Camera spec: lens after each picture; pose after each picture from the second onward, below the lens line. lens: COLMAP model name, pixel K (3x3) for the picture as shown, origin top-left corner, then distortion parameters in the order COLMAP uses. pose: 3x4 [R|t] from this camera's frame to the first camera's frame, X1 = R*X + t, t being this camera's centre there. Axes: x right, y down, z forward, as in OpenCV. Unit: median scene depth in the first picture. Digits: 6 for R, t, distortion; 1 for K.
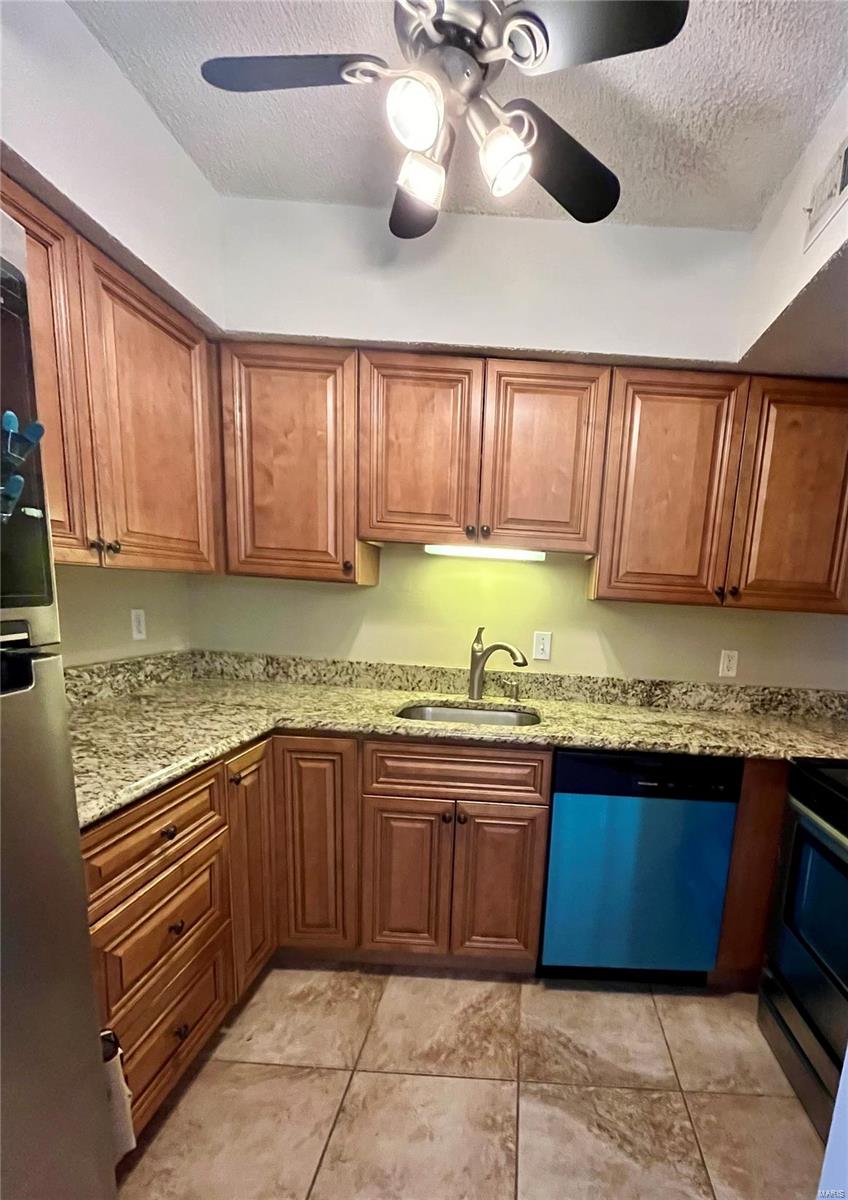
lens RADIAL K [[562.8, 0, 524.9], [0, 562.8, 704.9], [0, 0, 1]] dist [-0.002436, -0.000085]
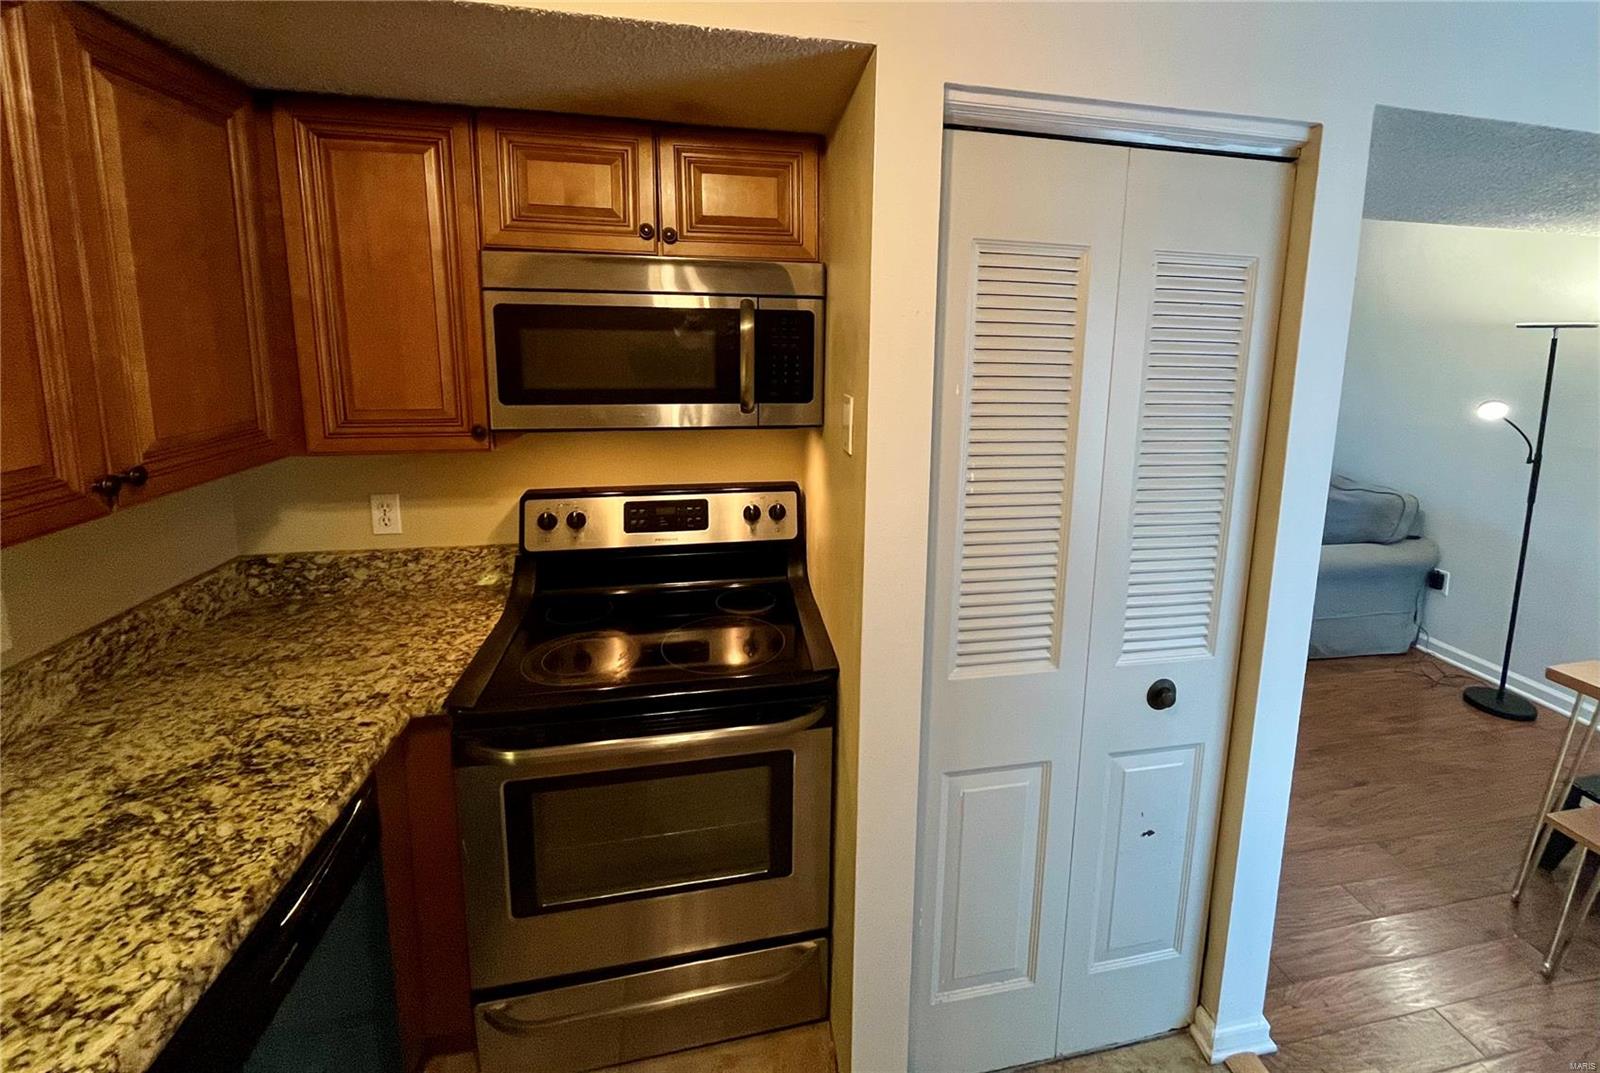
lens RADIAL K [[690.3, 0, 855.2], [0, 690.3, 431.6], [0, 0, 1]] dist [-0.000337, 0.000096]
pose [[-0.212827, -0.207559, 0.954790, -0.284362], [0.155008, 0.957630, 0.242728, -0.298417], [-0.964716, 0.199659, -0.171636, 0.568499]]
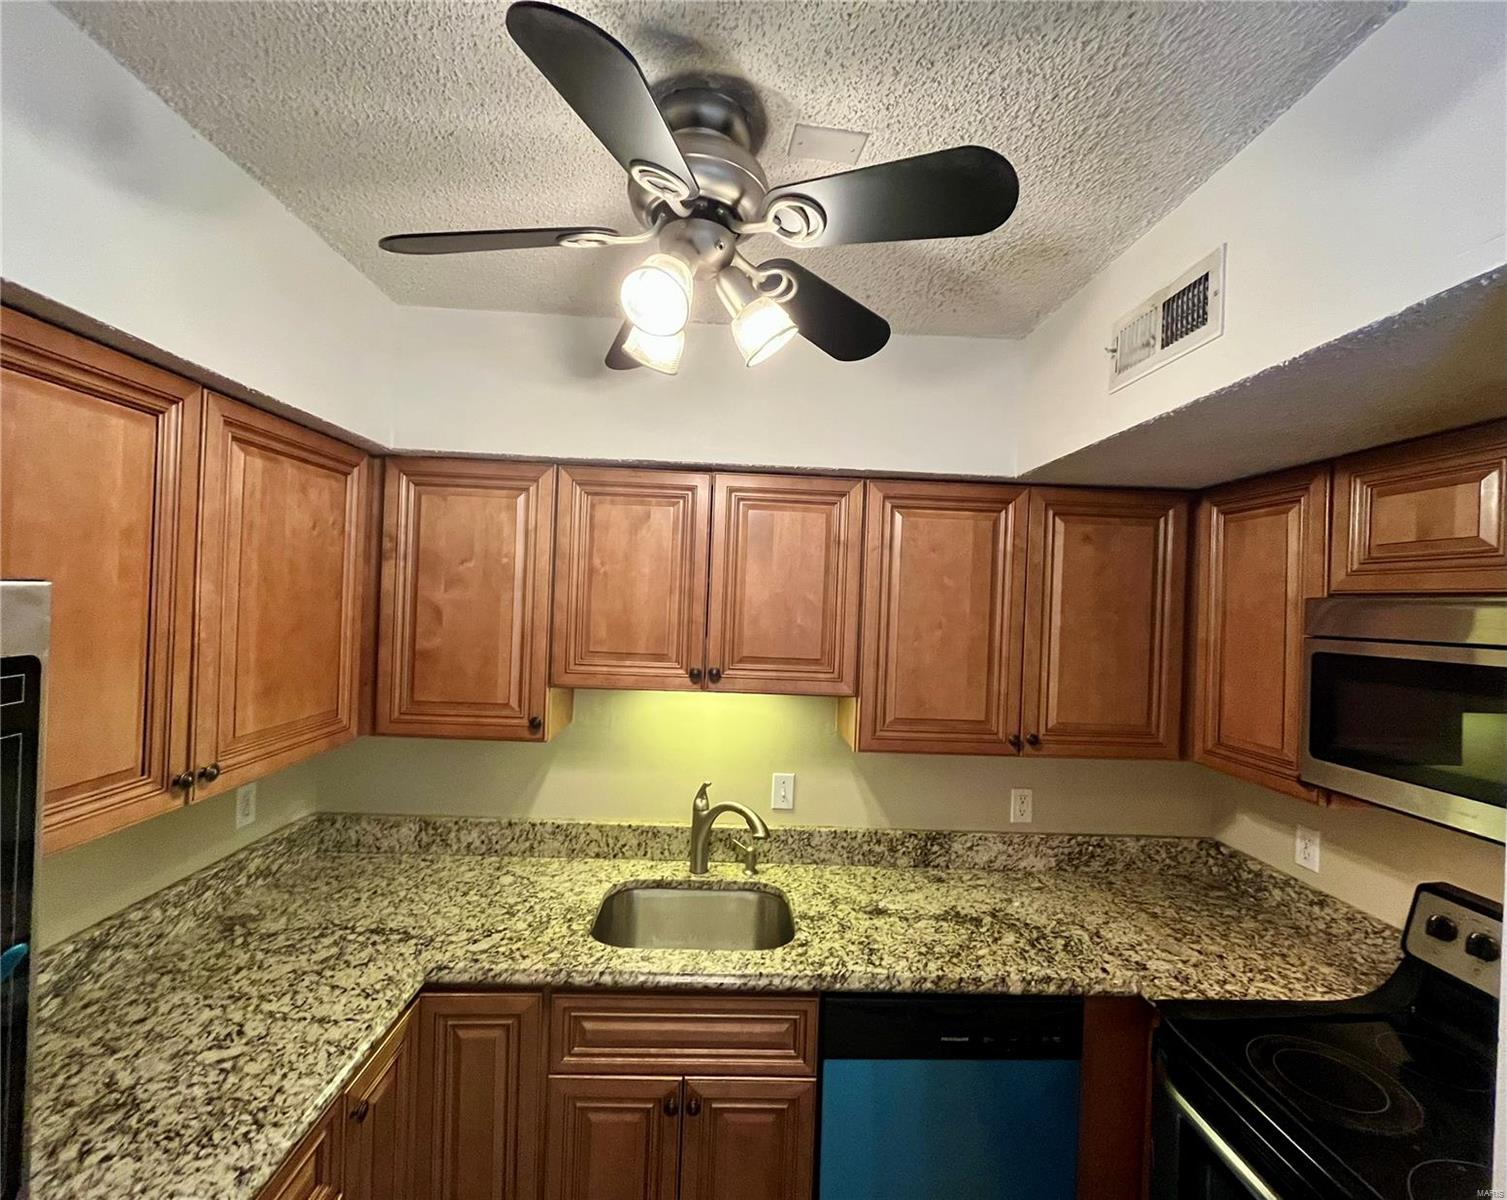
lens RADIAL K [[642.4, 0, 748.5], [0, 642.4, 604.0], [0, 0, 1]] dist [-0.004629, 0.000730]
pose [[0.998860, -0.022893, 0.041898, -0.061174], [0.030312, 0.982075, -0.186039, -0.248065], [-0.036888, 0.187096, 0.981649, 0.108152]]
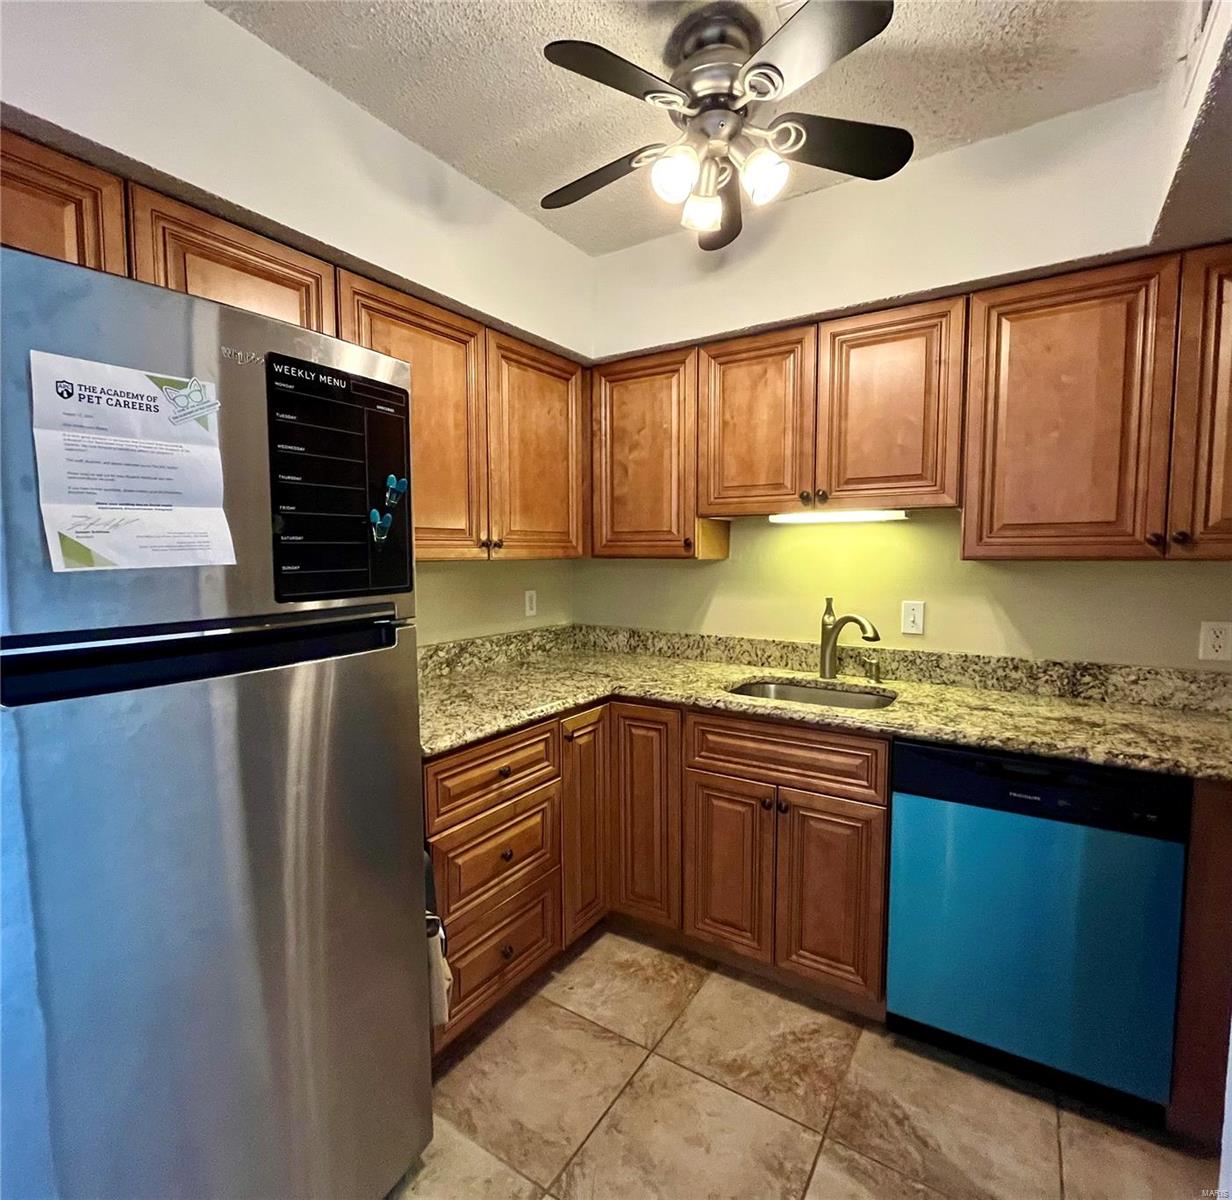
lens RADIAL K [[640.3, 0, 606.8], [0, 640.3, 601.3], [0, 0, 1]] dist [-0.001907, -0.001479]
pose [[0.838195, -0.023814, -0.544850, 0.213943], [-0.049985, 0.991487, -0.120232, 0.010828], [0.543075, 0.128012, 0.829869, -0.053070]]
